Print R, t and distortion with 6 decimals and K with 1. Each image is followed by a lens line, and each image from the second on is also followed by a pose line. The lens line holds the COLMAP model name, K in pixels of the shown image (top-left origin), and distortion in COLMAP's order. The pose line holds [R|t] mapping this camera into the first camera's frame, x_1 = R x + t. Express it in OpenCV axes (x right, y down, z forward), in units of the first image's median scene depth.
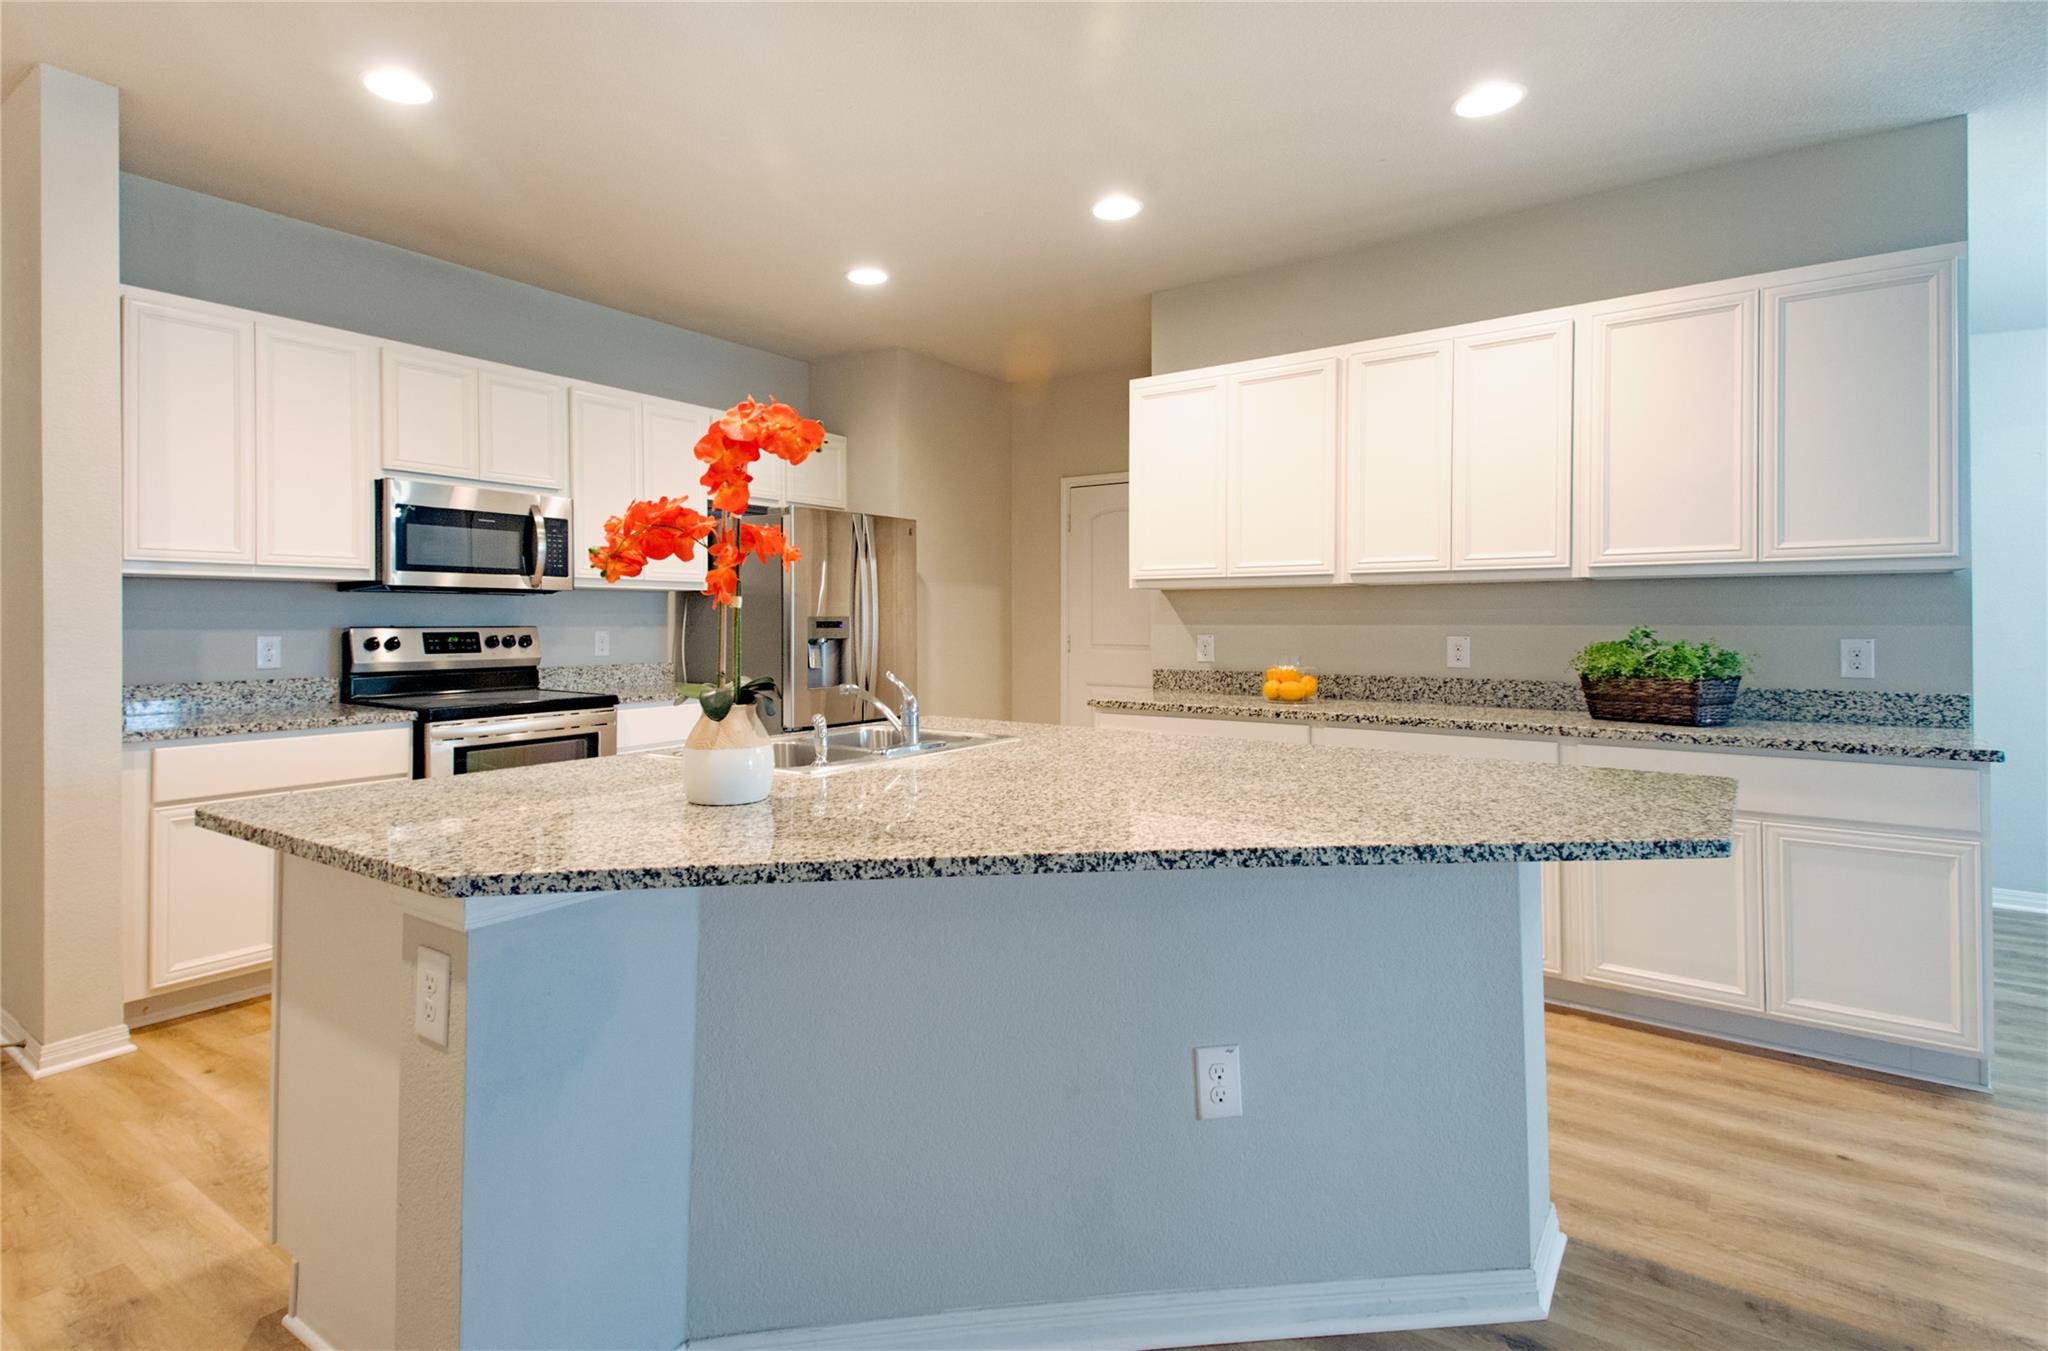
lens RADIAL K [[1011.3, 0, 994.4], [0, 1011.3, 622.9], [0, 0, 1]] dist [0.037985, -0.000997]
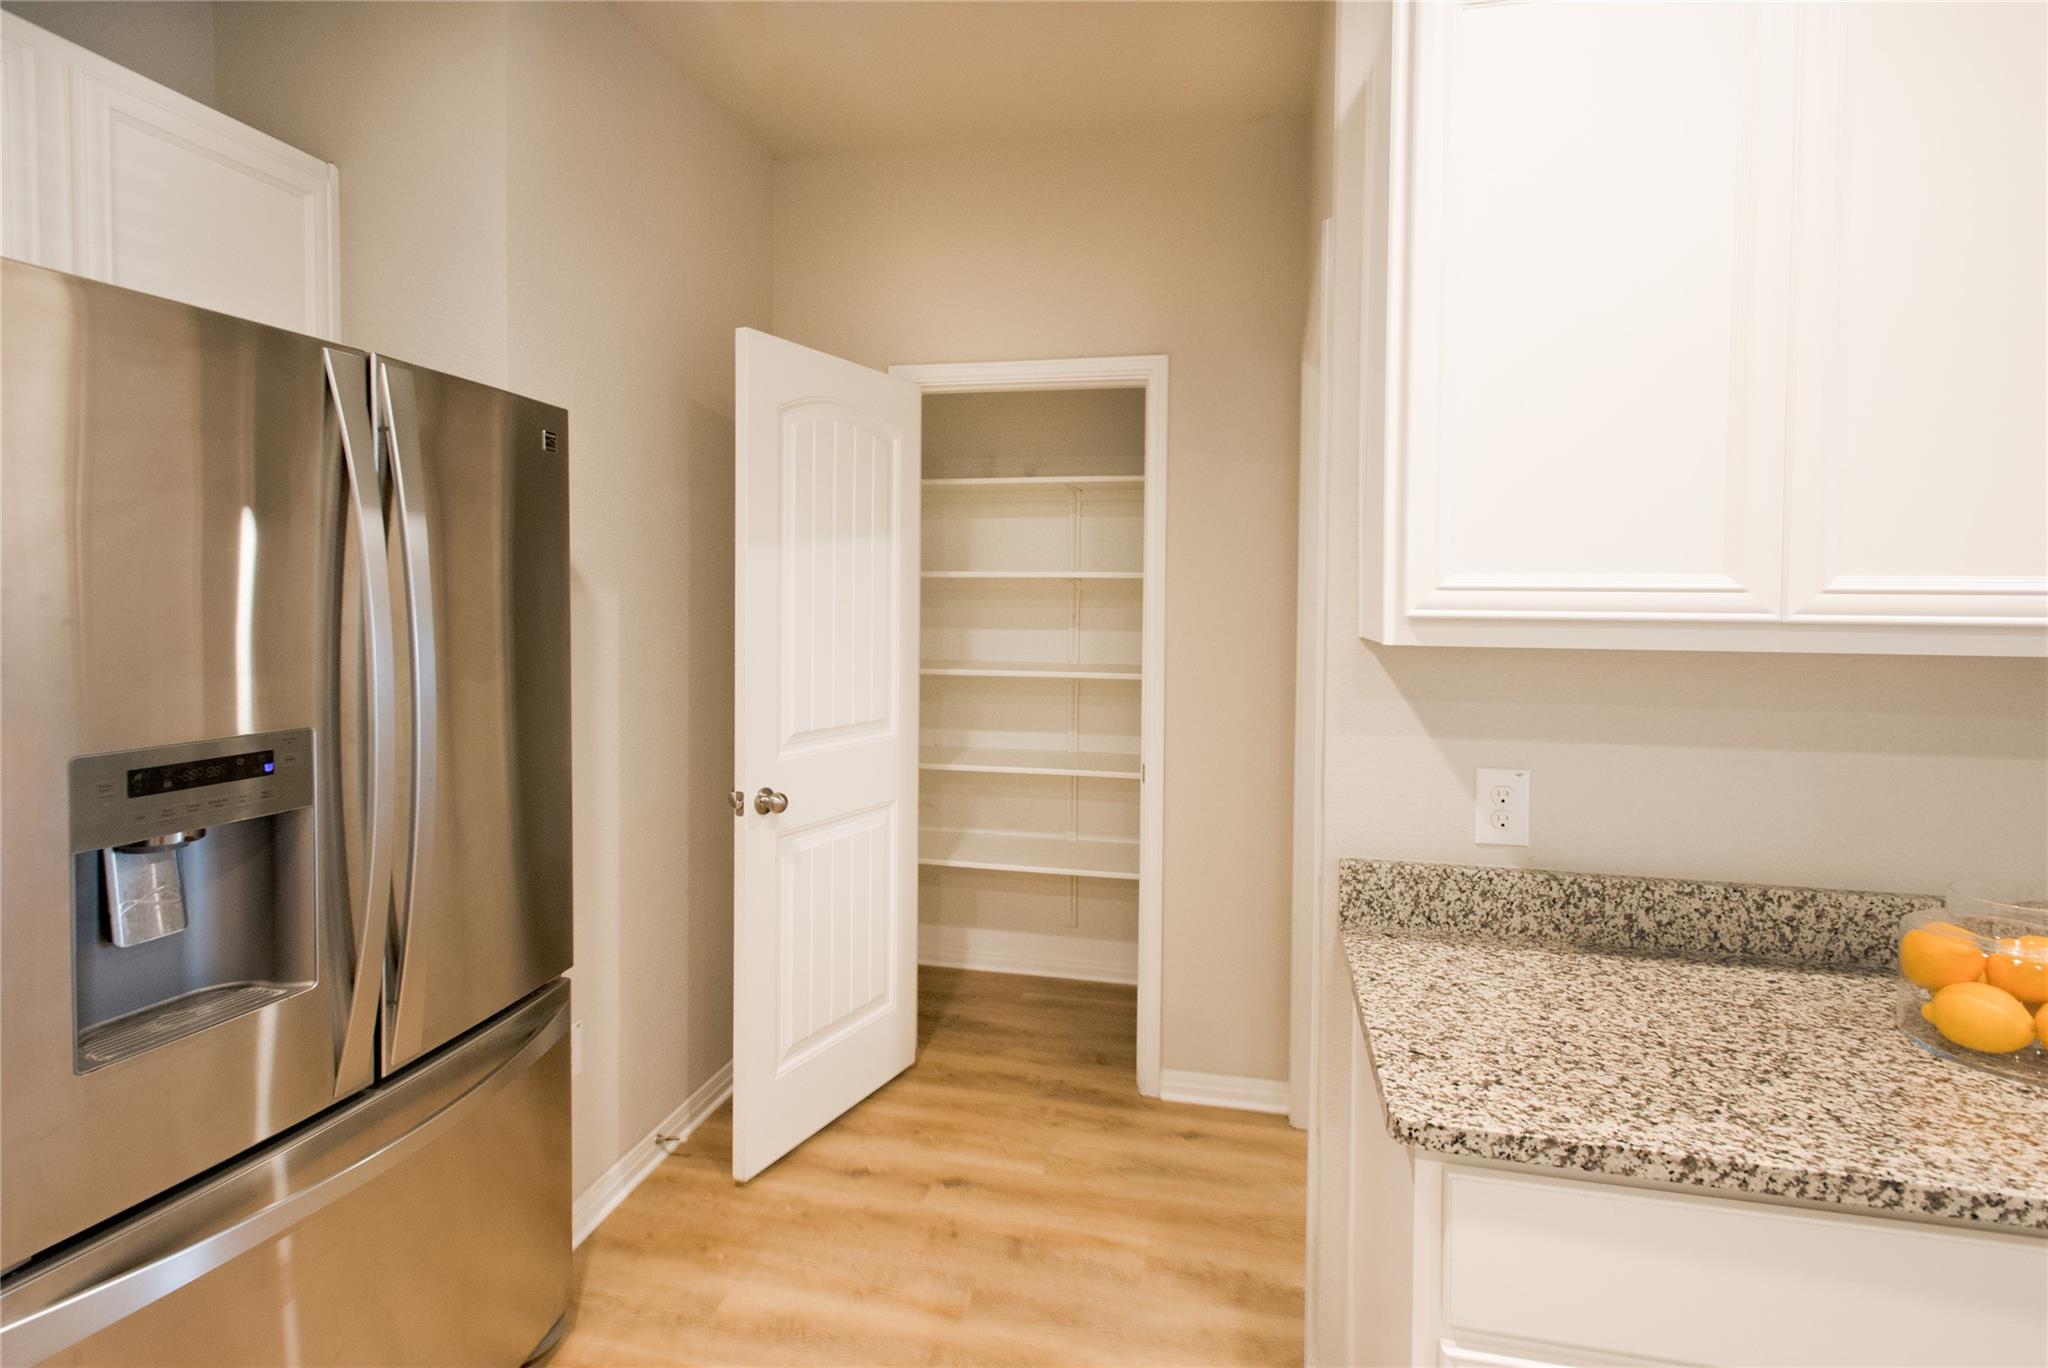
lens RADIAL K [[998.5, 0, 1030.9], [0, 998.5, 629.0], [0, 0, 1]] dist [0.023642, -0.009048]
pose [[0.920695, -0.004385, 0.390259, -0.087296], [-0.007352, 0.999565, 0.028577, -0.050625], [-0.390214, -0.029180, 0.920262, 0.825598]]
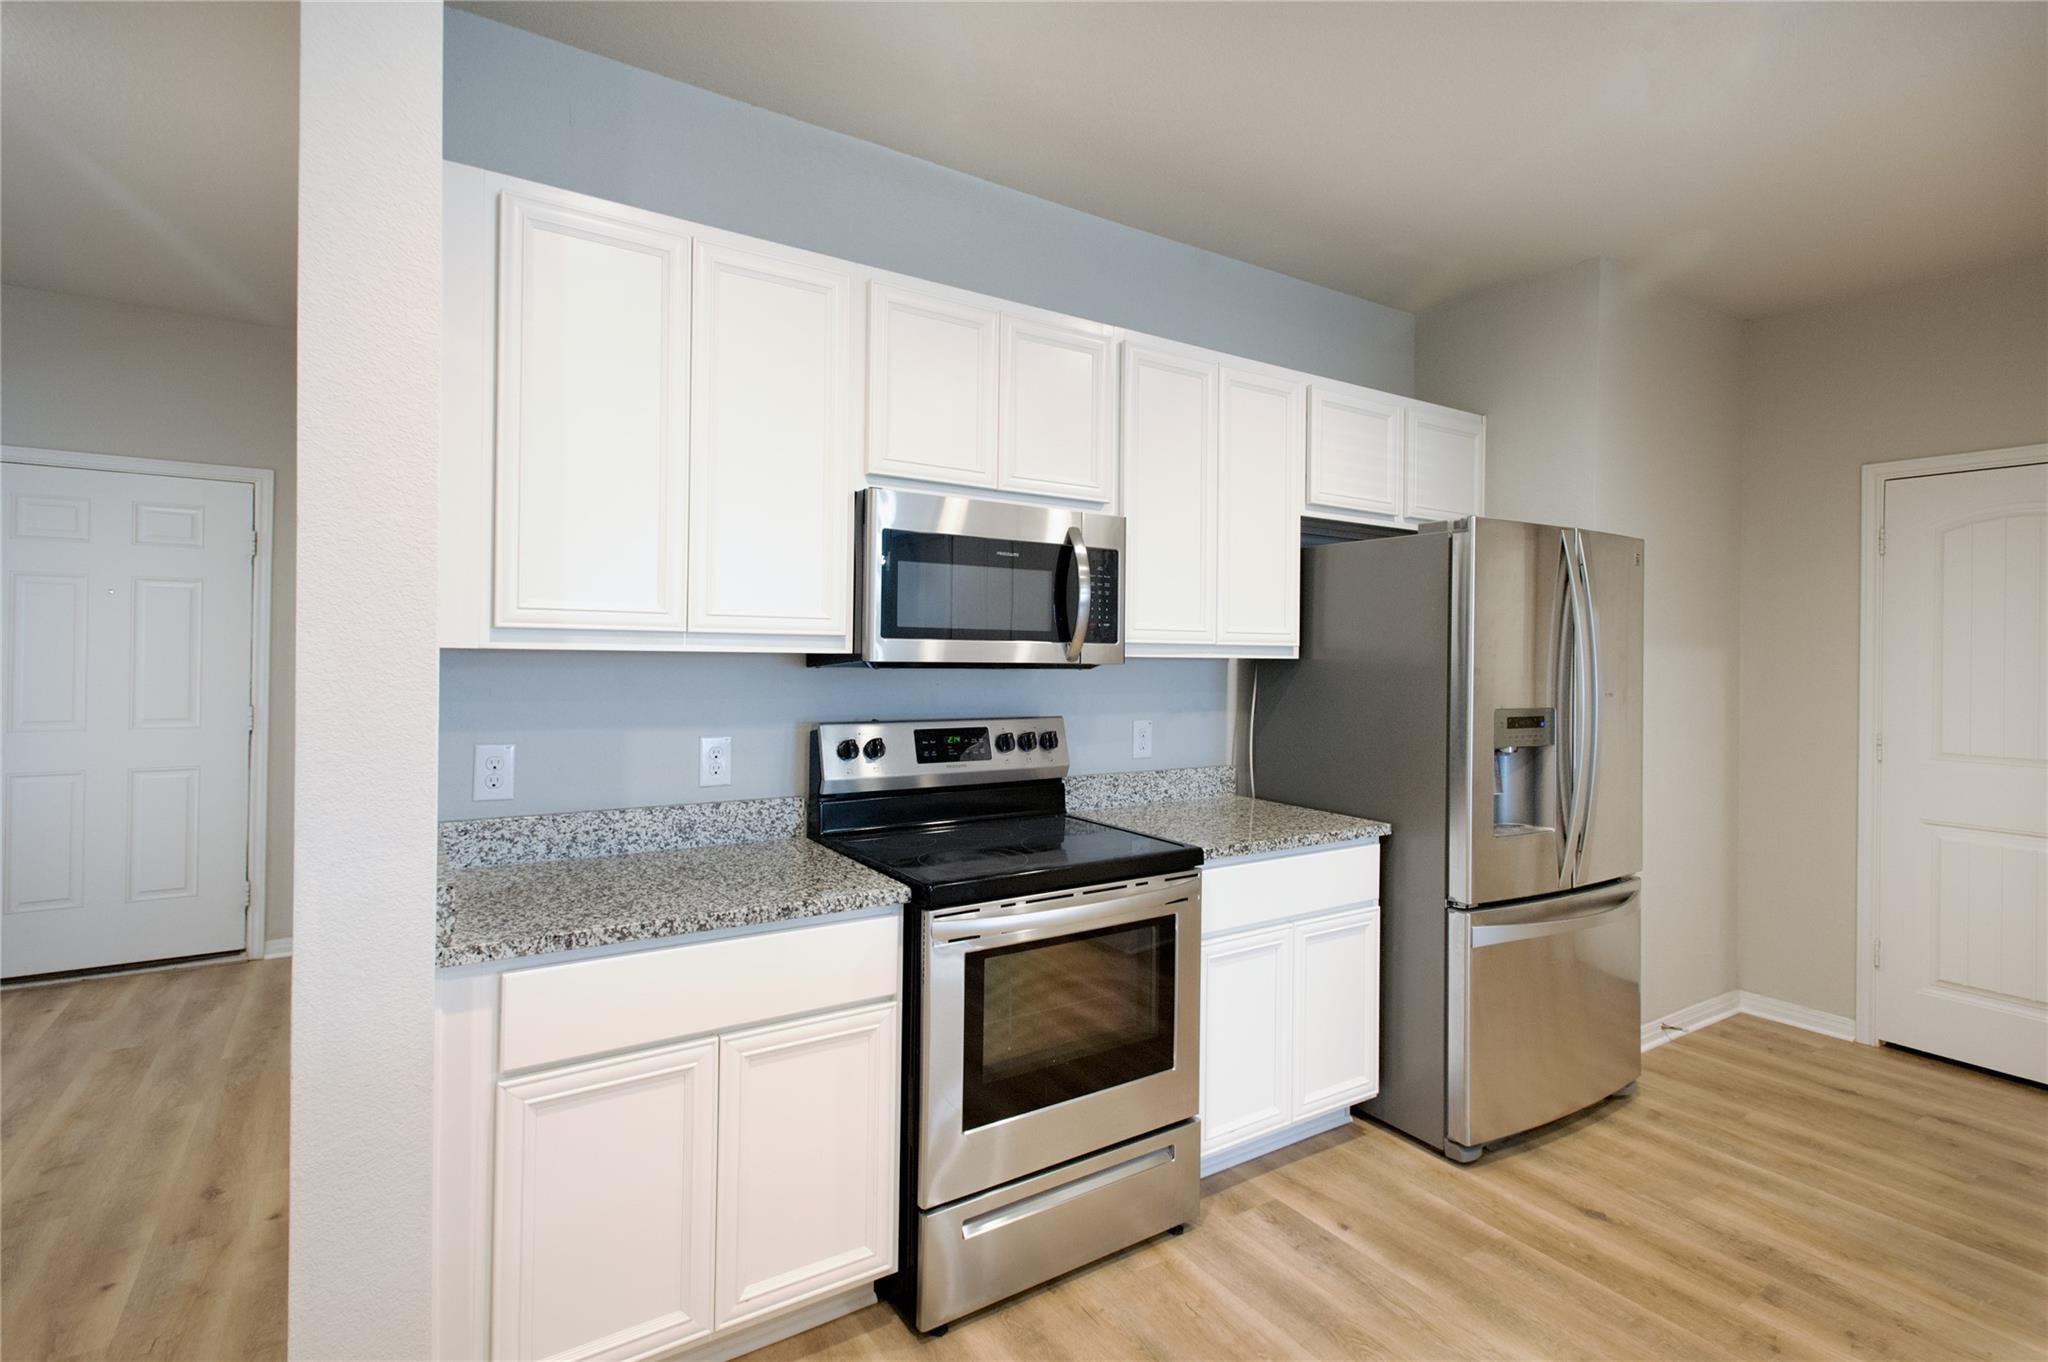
lens RADIAL K [[975.6, 0, 1020.2], [0, 975.6, 657.3], [0, 0, 1]] dist [0.022726, -0.009868]
pose [[0.927404, 0.011224, -0.373892, -0.264014], [-0.013976, 0.999892, -0.004651, -0.034520], [0.373799, 0.009539, 0.927460, 0.447716]]
